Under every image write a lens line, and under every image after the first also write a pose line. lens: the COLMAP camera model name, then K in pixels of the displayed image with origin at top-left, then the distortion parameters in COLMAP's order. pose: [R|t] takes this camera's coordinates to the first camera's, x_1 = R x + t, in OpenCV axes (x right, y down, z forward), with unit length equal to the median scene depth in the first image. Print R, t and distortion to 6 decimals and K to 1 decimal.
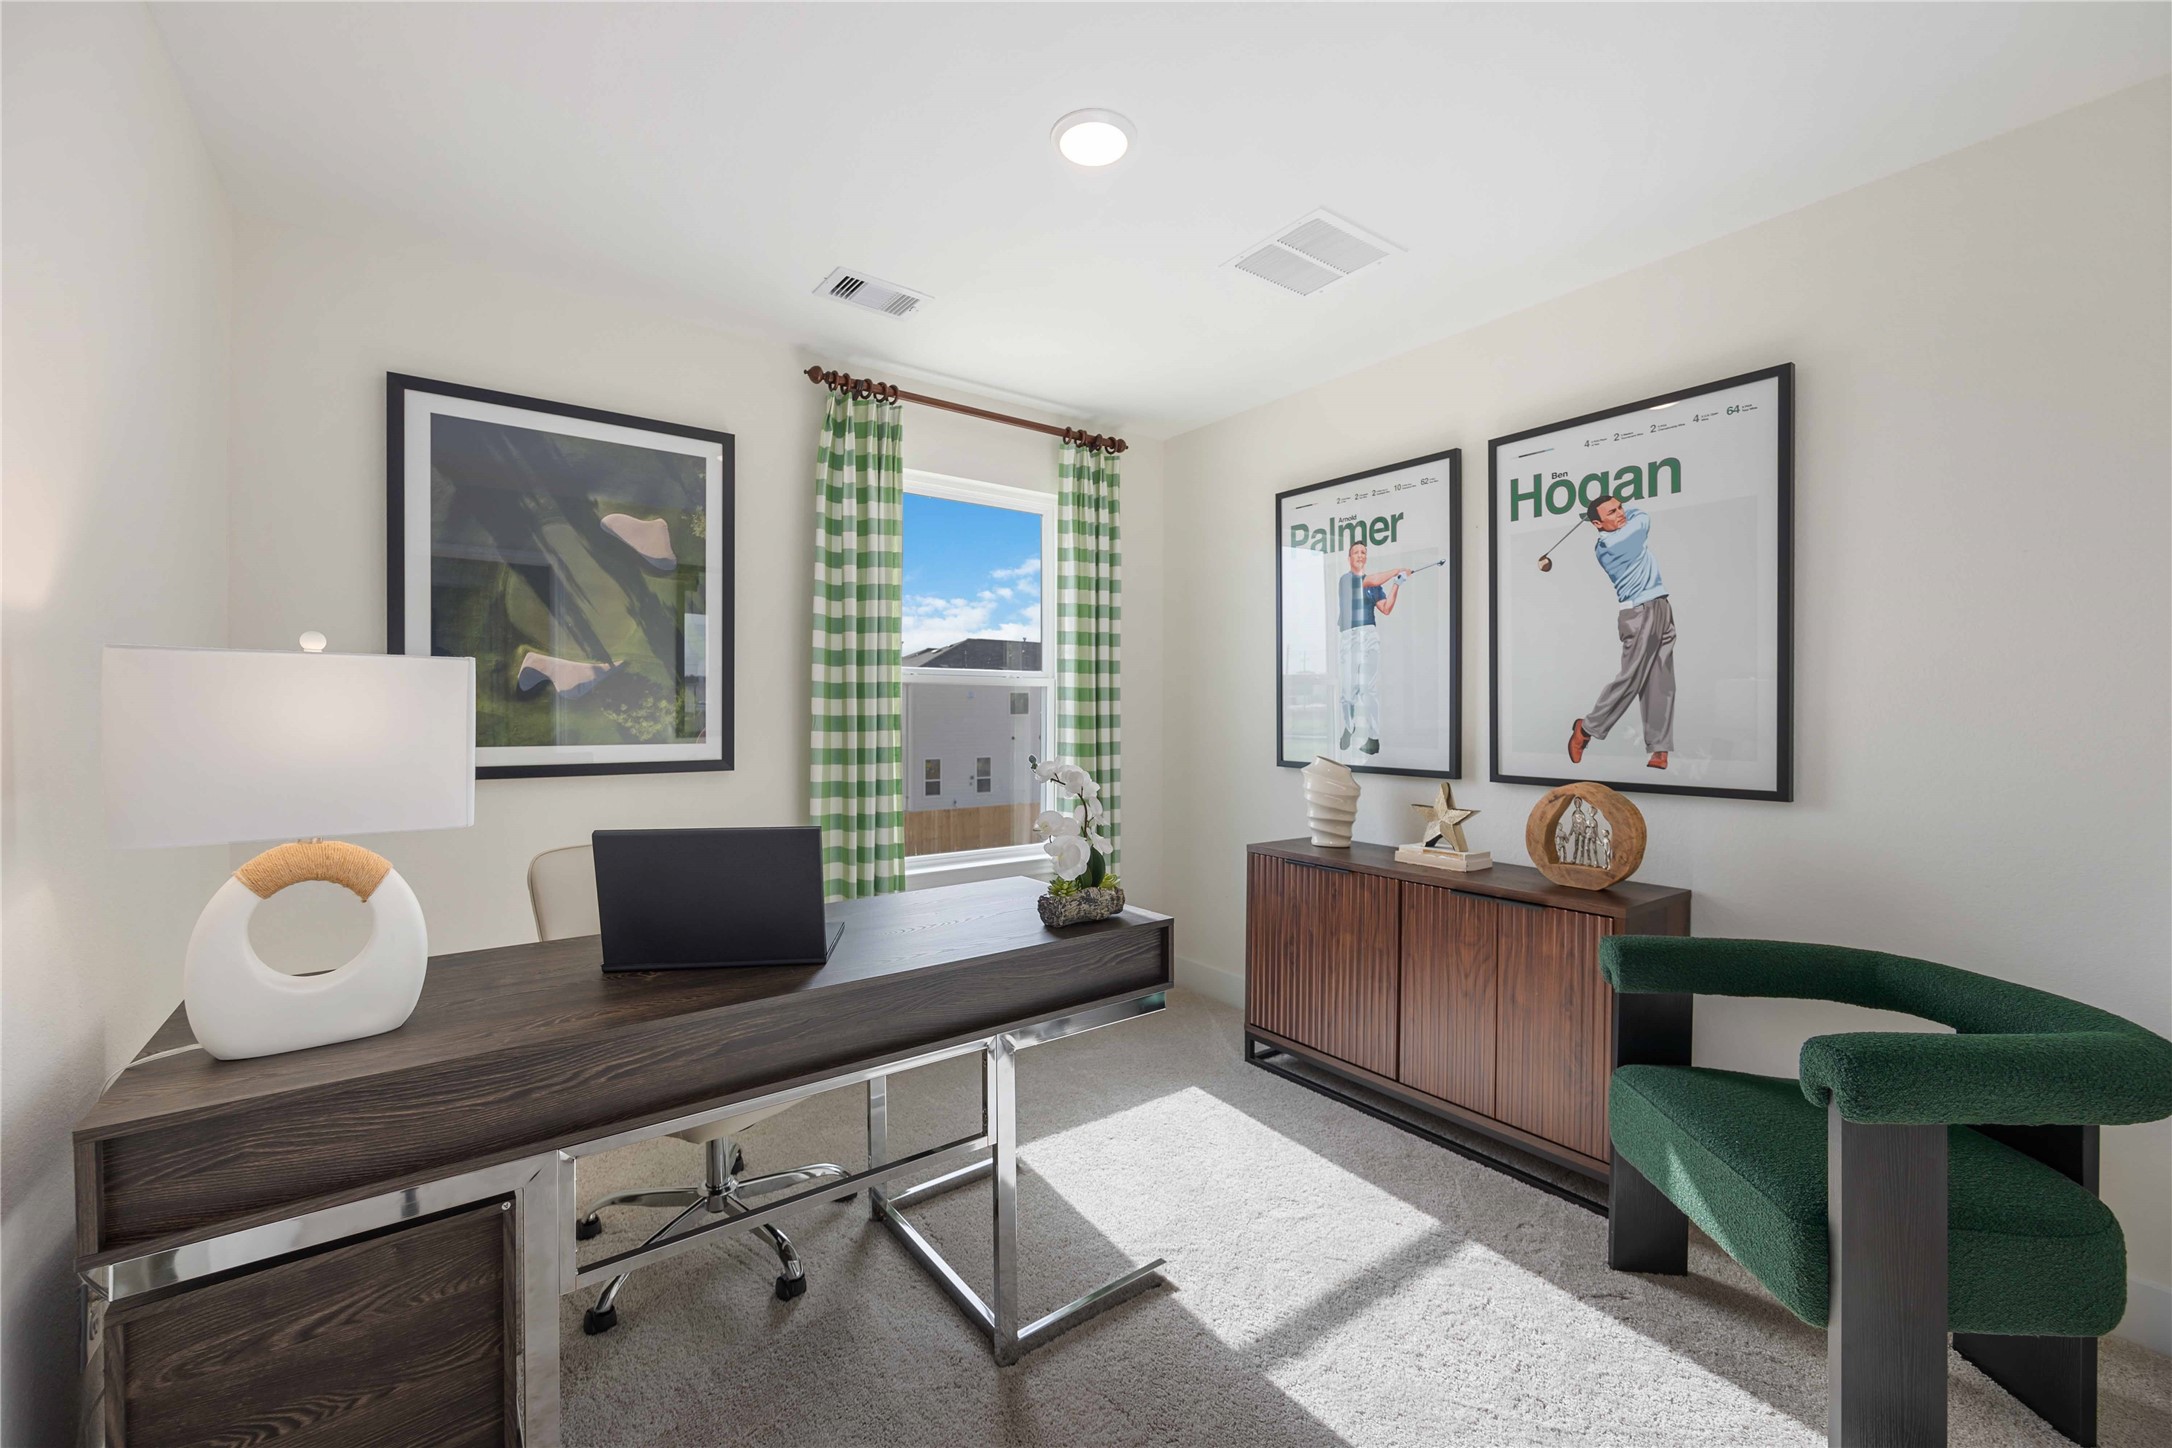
lens RADIAL K [[891.4, 0, 1086.0], [0, 891.4, 724.0], [0, 0, 1]] dist [0.002735, 0.000242]
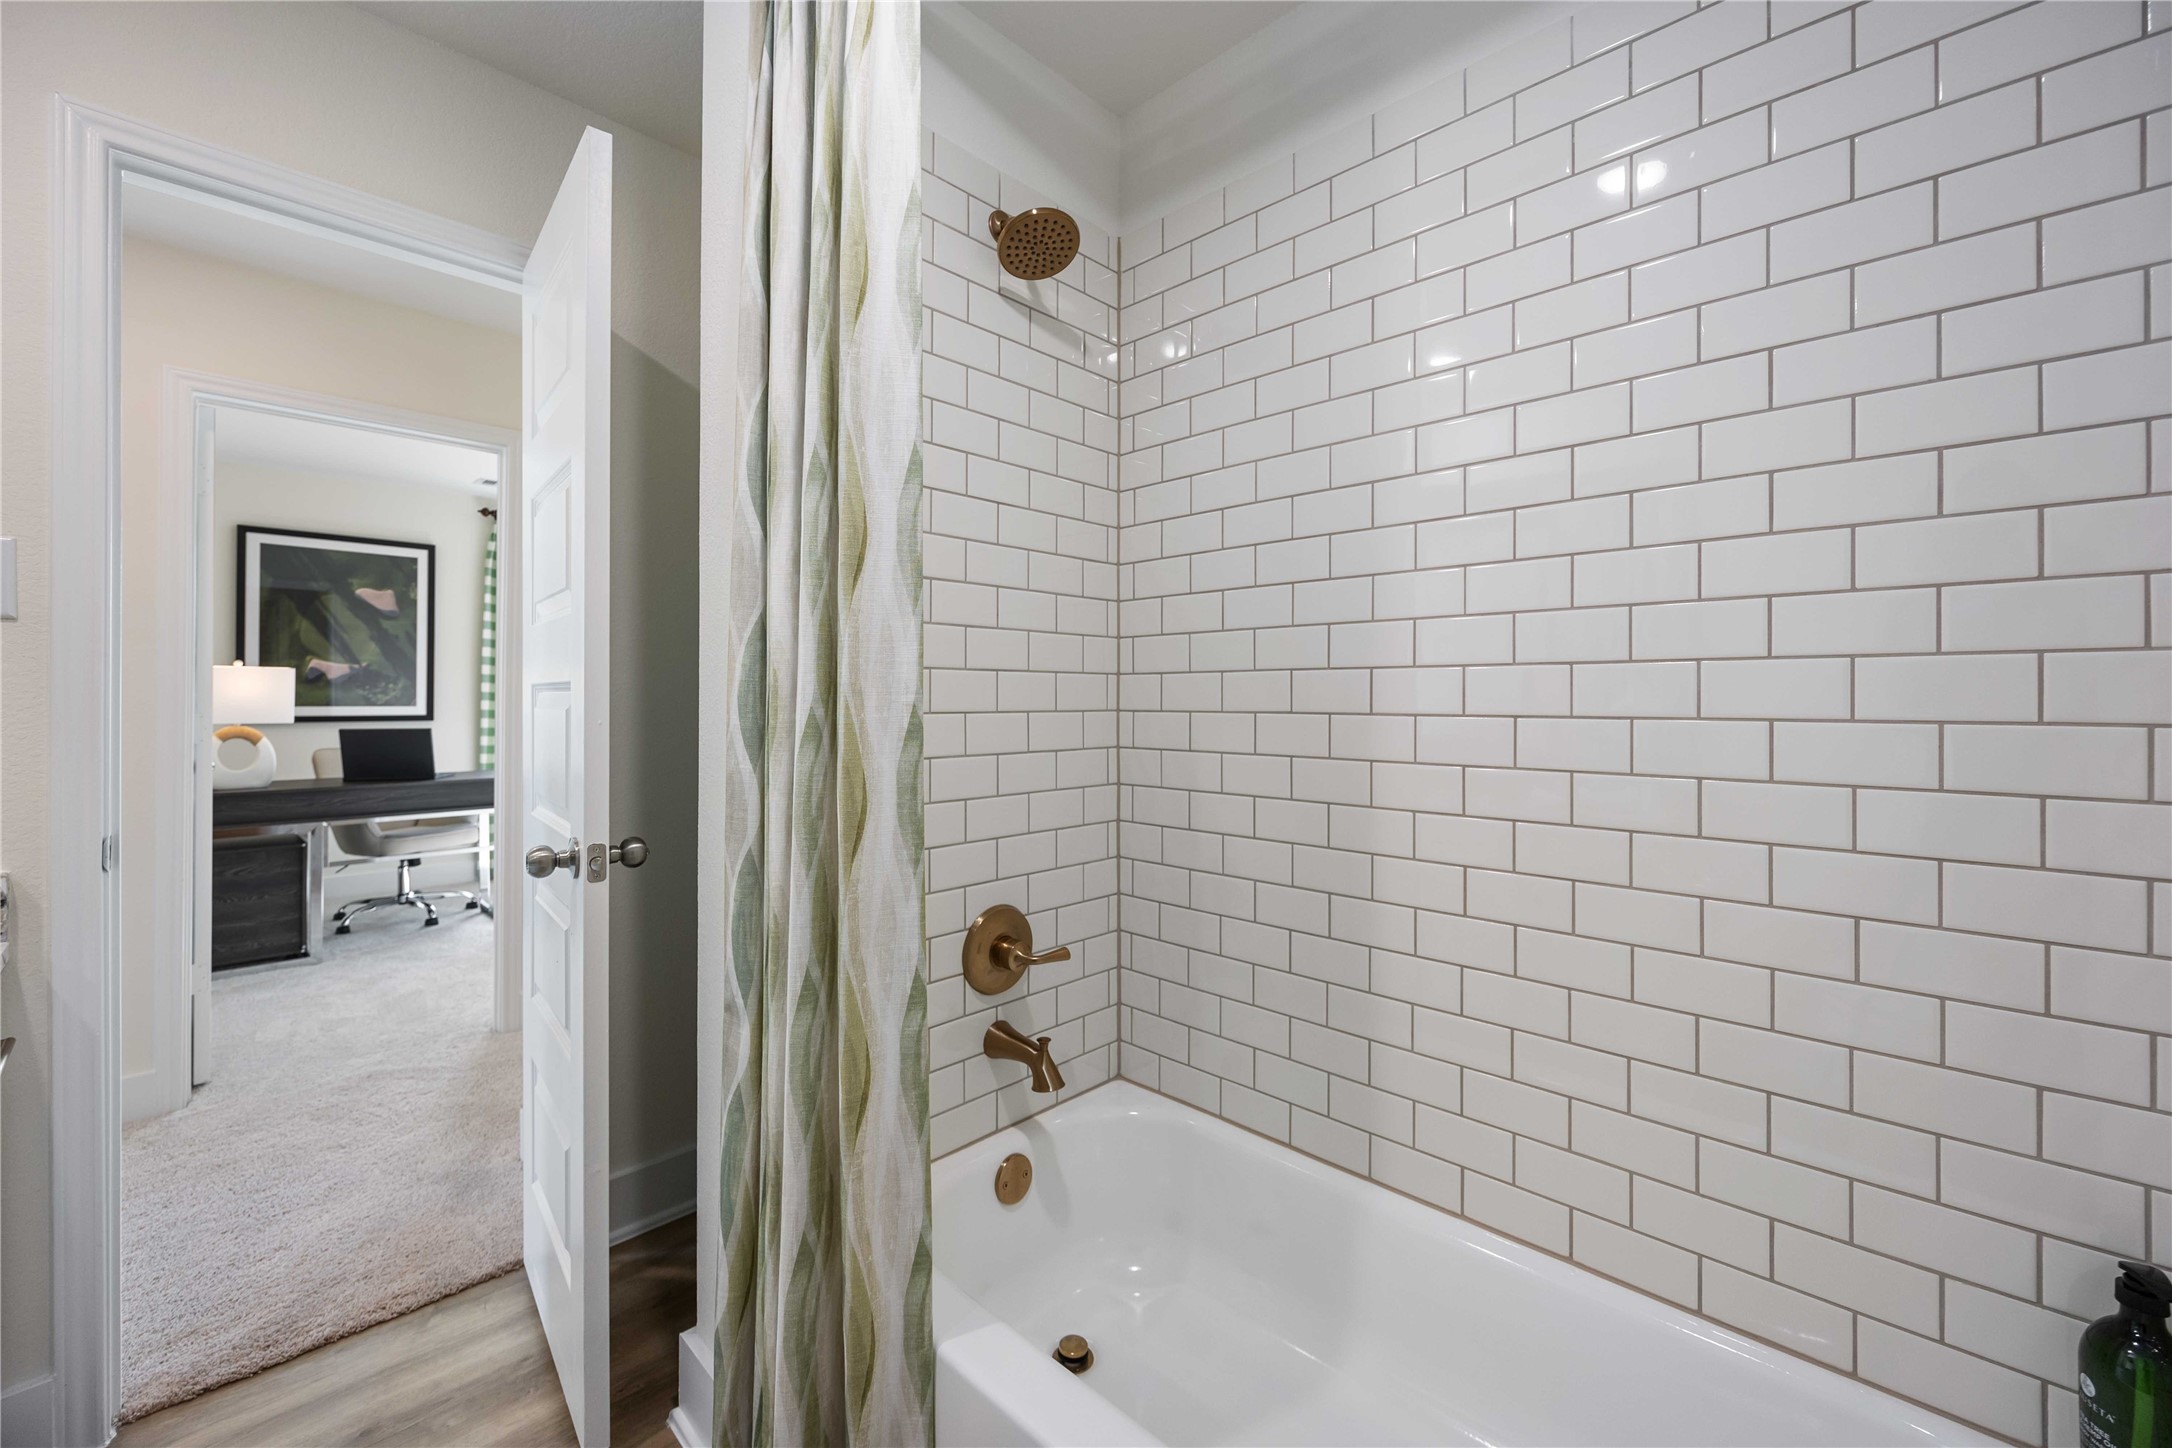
lens RADIAL K [[873.8, 0, 1083.8], [0, 873.8, 712.2], [0, 0, 1]] dist [-0.000491, -0.000175]
pose [[0.986356, 0.004851, 0.164557, 0.733493], [-0.004858, 0.999988, -0.000361, 0.029673], [-0.164557, -0.000443, 0.986367, -1.176063]]
